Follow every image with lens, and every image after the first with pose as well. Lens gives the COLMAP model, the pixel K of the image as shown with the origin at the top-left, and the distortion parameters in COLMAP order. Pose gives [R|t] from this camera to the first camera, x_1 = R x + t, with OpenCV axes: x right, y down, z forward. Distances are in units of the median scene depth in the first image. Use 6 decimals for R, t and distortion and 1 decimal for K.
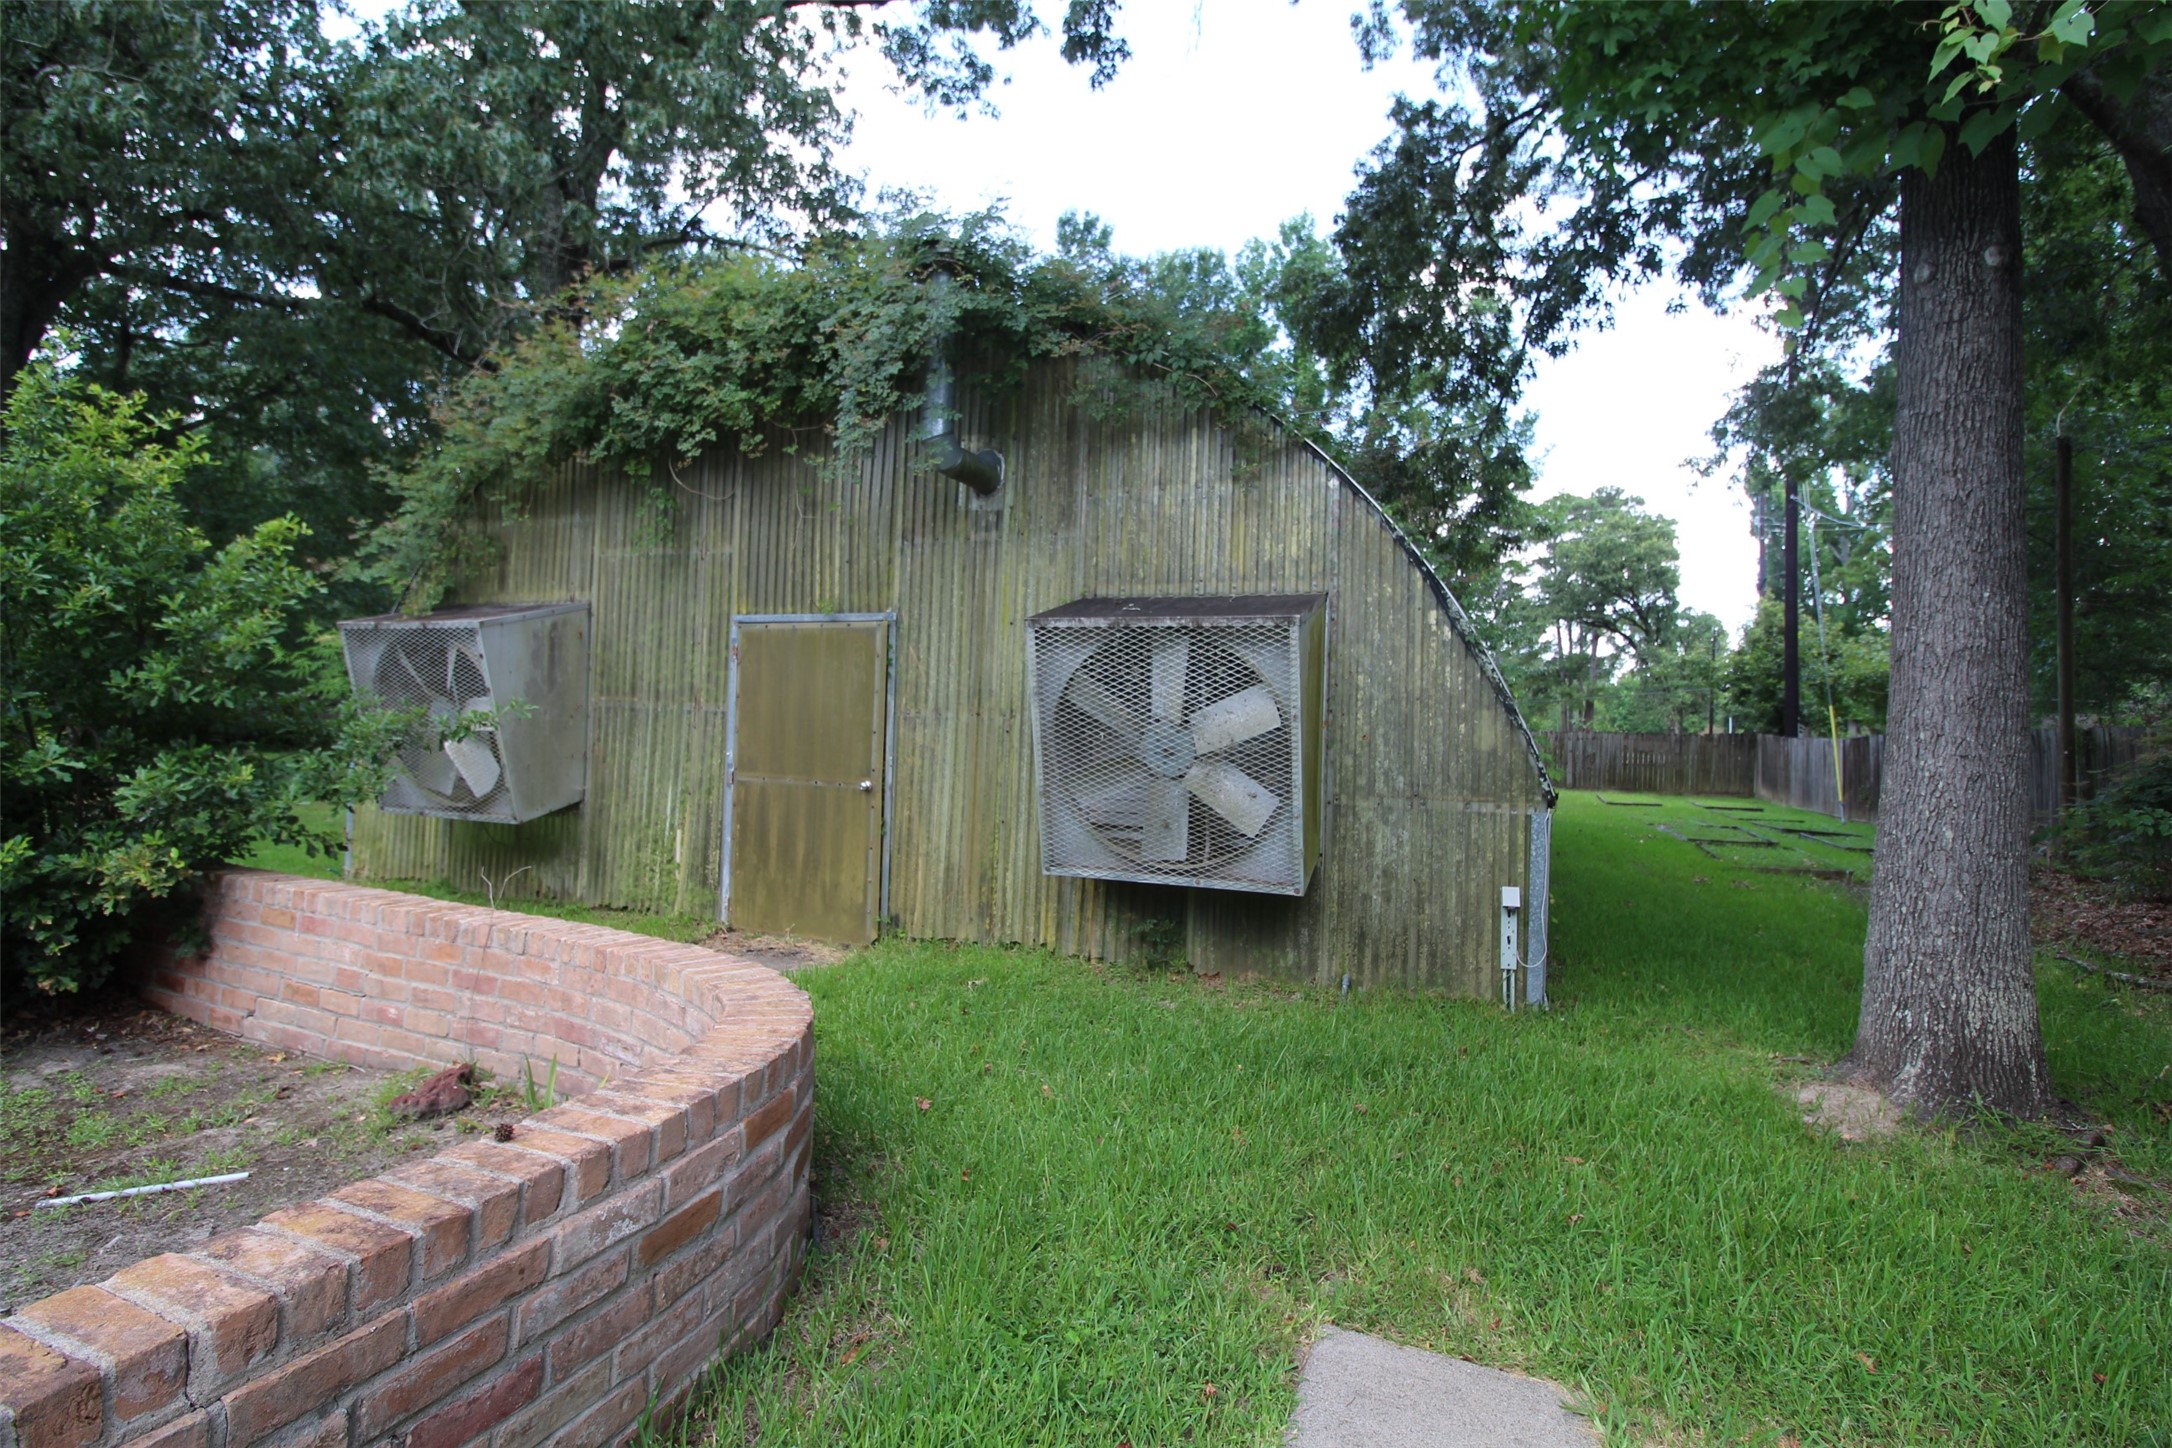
lens RADIAL K [[1001.0, 0, 1090.9], [0, 1001.0, 713.7], [0, 0, 1]] dist [-0.001031, -0.013331]
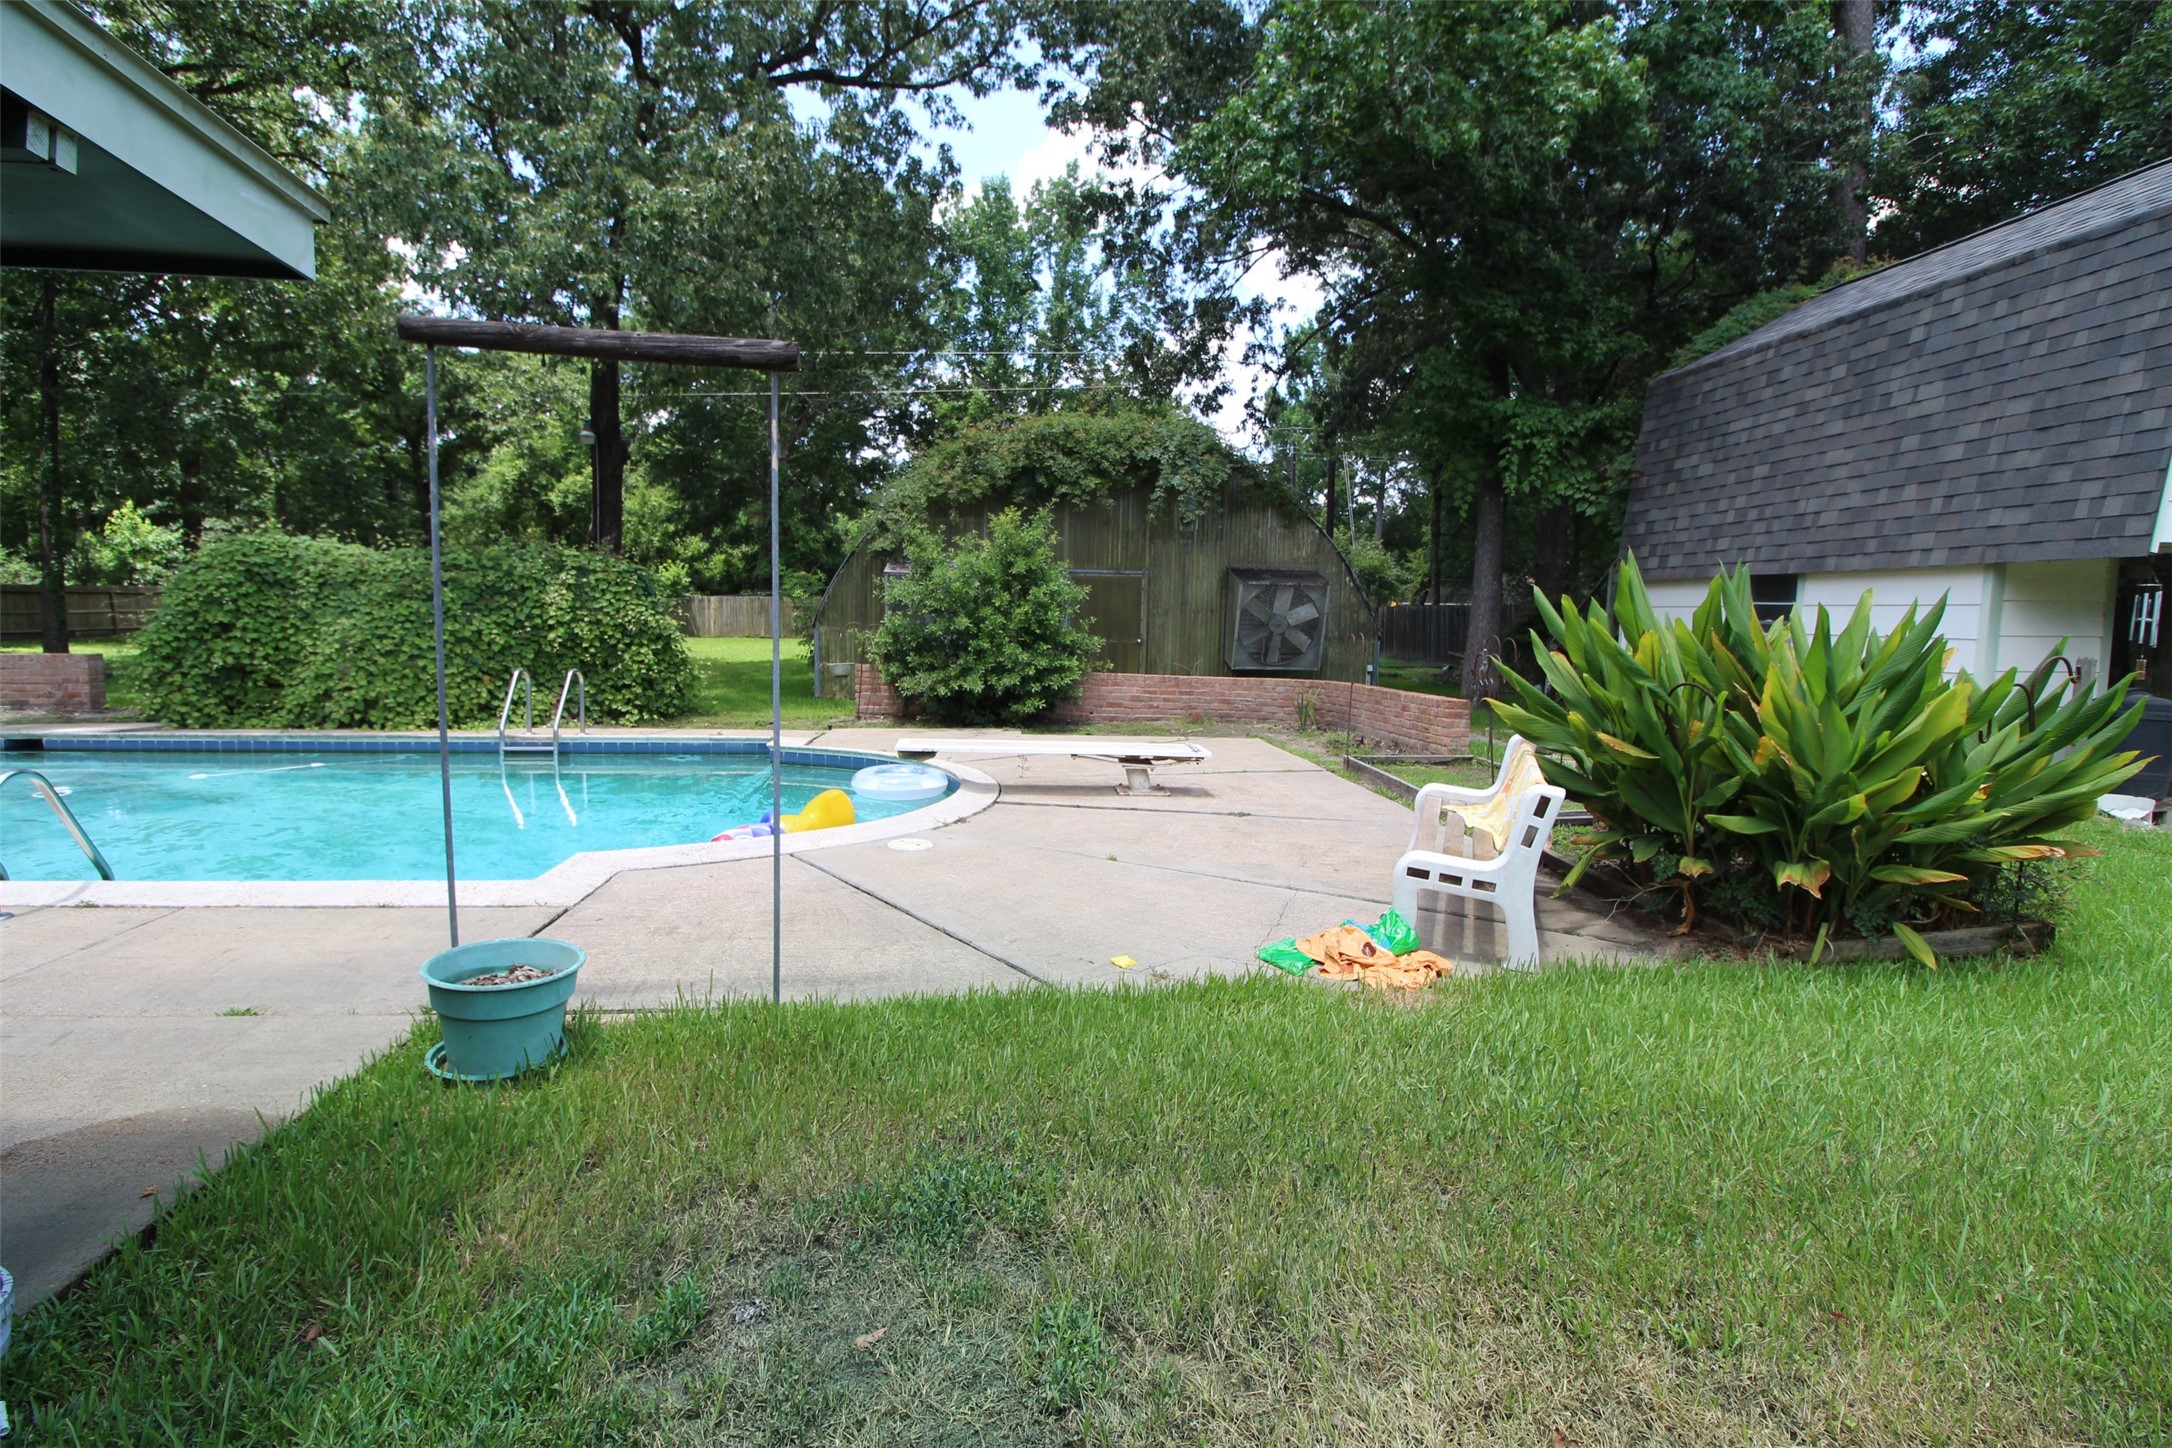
lens RADIAL K [[1001.0, 0, 1090.9], [0, 1001.0, 713.7], [0, 0, 1]] dist [-0.001031, -0.013331]
pose [[0.900879, -0.058921, 0.430052, -1.350400], [0.001341, 0.991117, 0.132984, -0.077013], [-0.434067, -0.119226, 0.892956, -1.142756]]
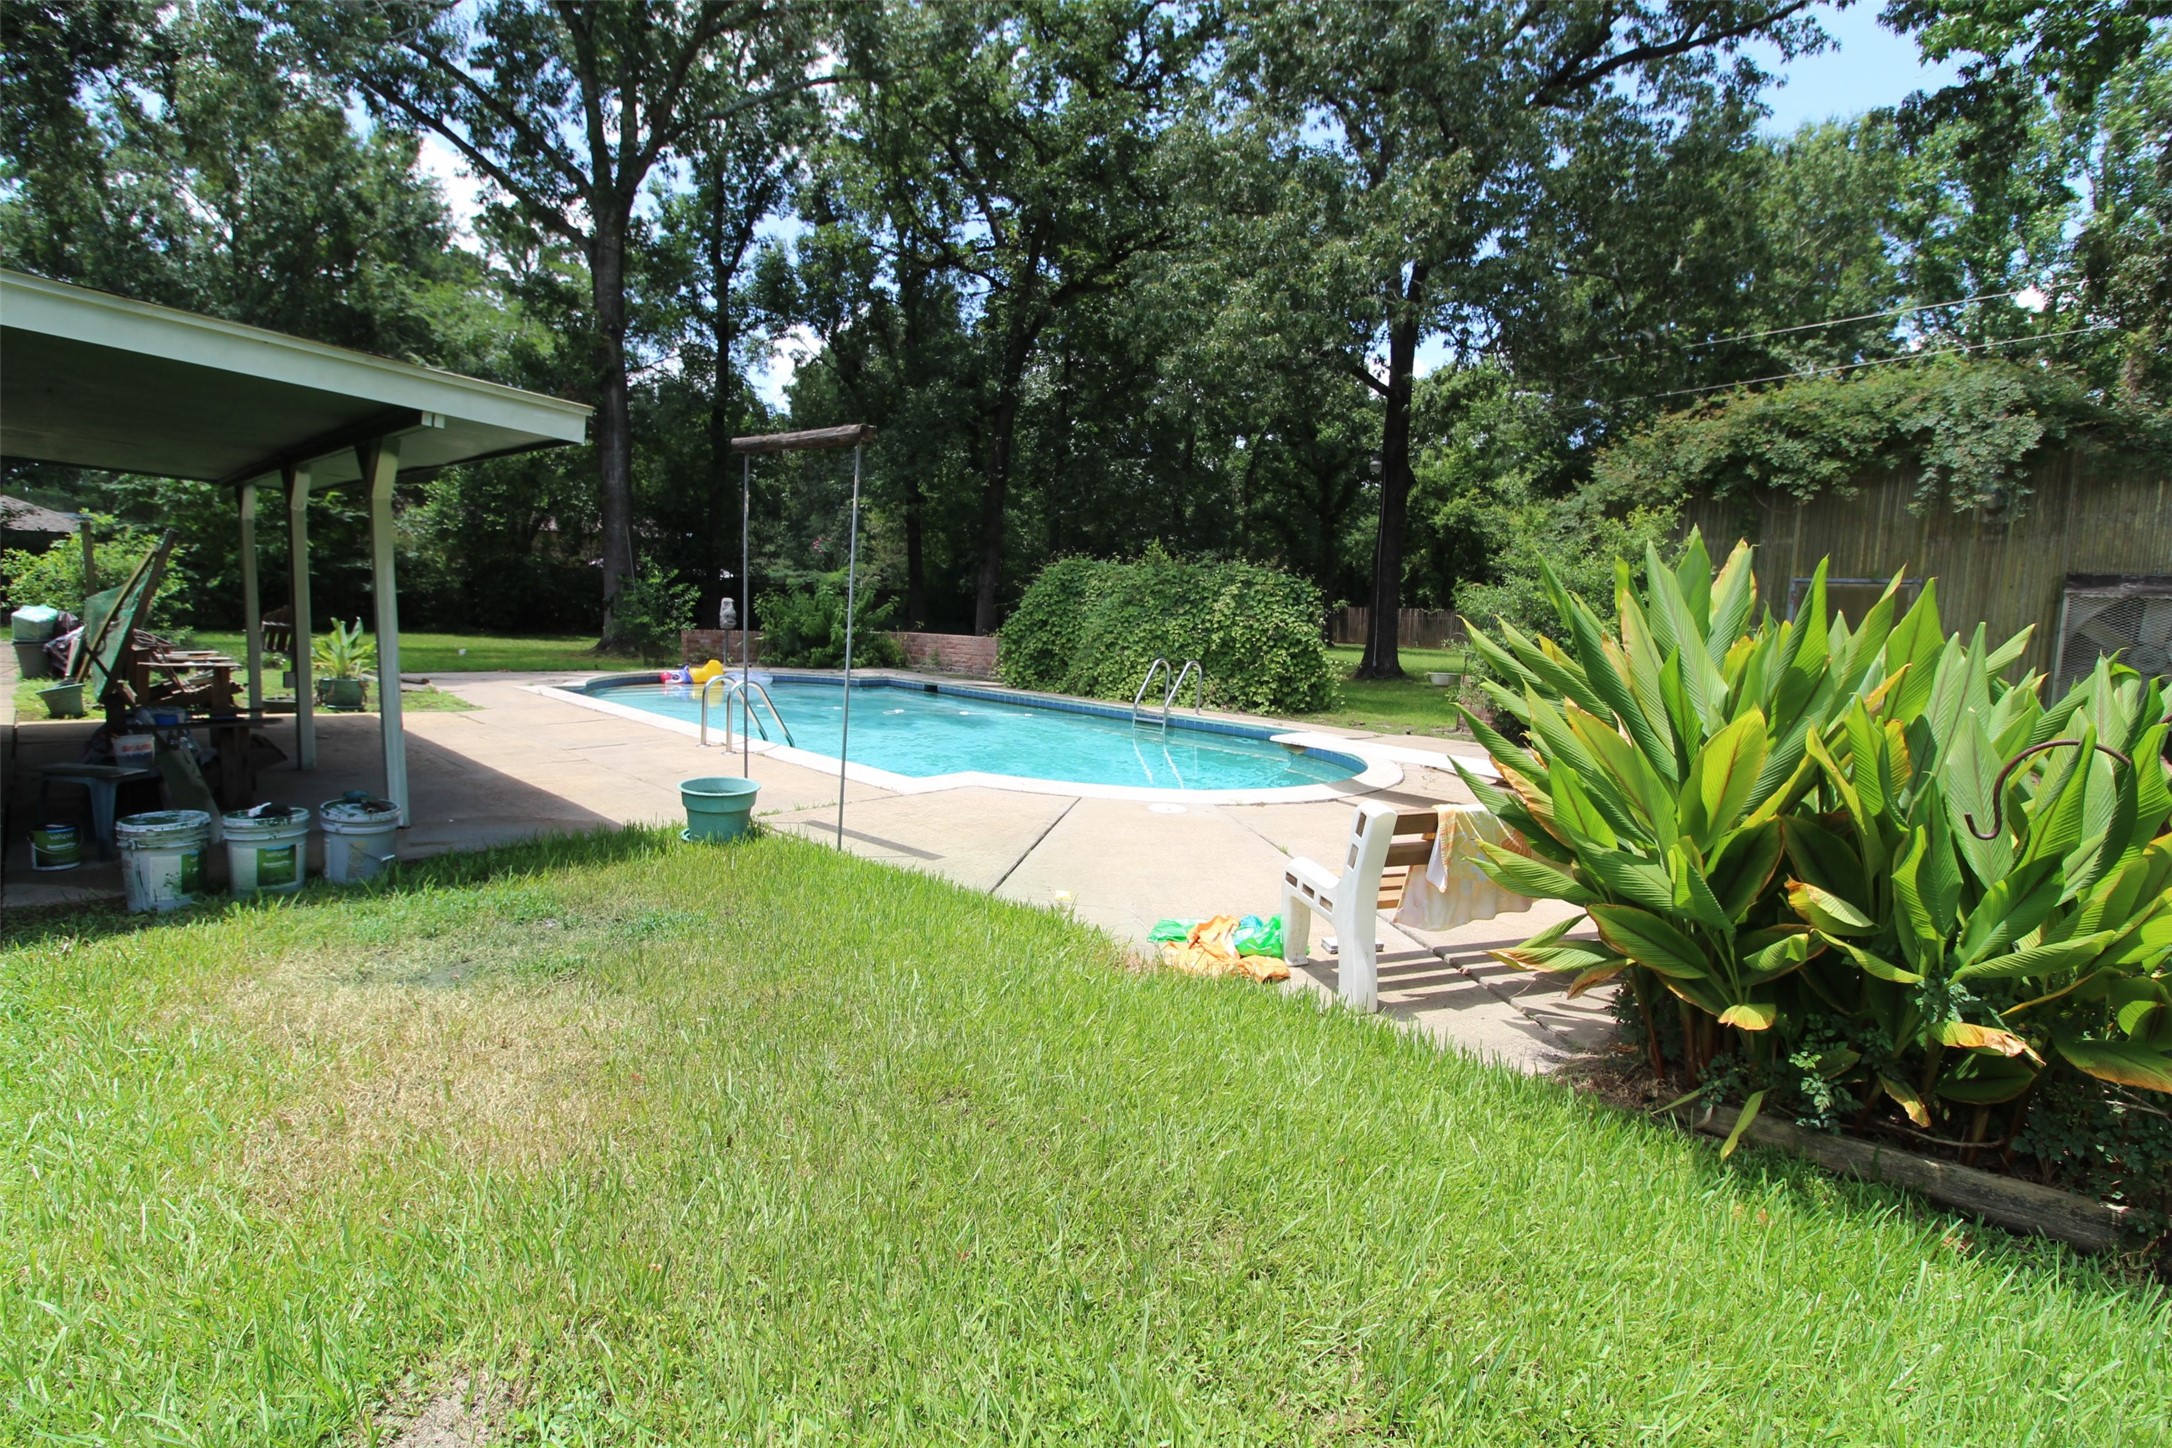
lens RADIAL K [[1024.0, 0, 1094.5], [0, 1024.0, 707.3], [0, 0, 1]] dist [0.000925, -0.012818]
pose [[0.909514, 0.045067, -0.413223, -0.756709], [-0.001542, 0.994464, 0.105064, -0.059885], [0.415670, -0.094920, 0.904549, -1.275564]]
